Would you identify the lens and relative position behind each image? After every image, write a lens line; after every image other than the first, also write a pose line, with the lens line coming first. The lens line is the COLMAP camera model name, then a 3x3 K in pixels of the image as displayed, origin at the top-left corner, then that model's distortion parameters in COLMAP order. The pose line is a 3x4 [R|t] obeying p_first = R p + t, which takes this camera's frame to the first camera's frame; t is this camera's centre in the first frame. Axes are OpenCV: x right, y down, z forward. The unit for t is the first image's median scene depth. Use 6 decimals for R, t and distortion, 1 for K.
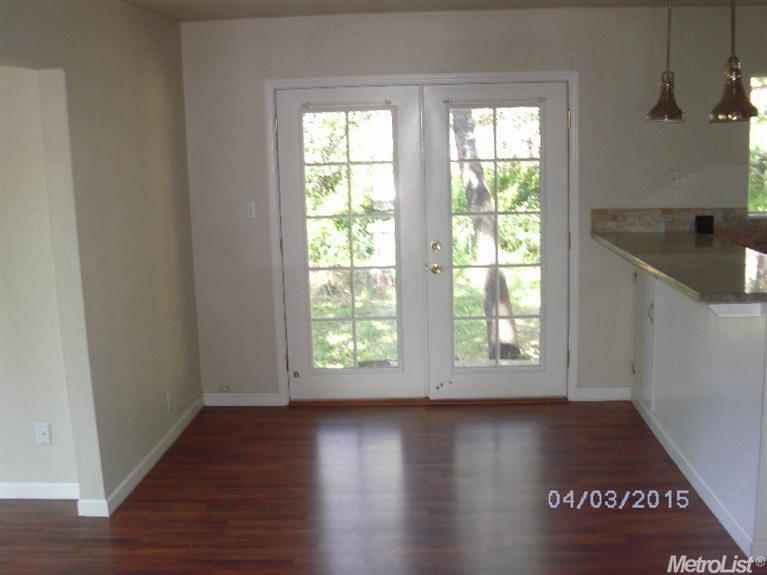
lens RADIAL K [[879.6, 0, 383.5], [0, 879.6, 287.5], [0, 0, 1]] dist [-0.238445, 0.353017]
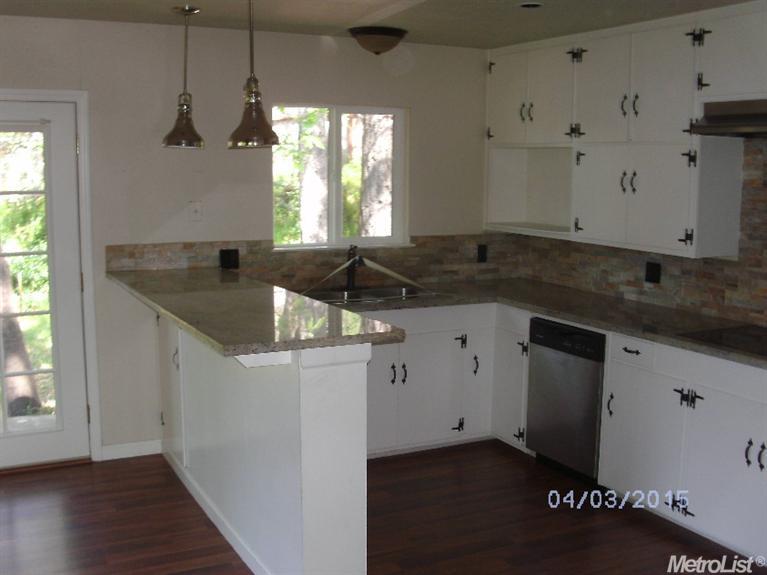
lens RADIAL K [[849.9, 0, 383.5], [0, 849.9, 287.5], [0, 0, 1]] dist [-0.181851, -0.023211]
pose [[0.862404, -0.038177, 0.504778, 0.053566], [0.054793, 0.998333, -0.018108, -0.016510], [-0.503246, 0.043275, 0.863059, 0.119911]]
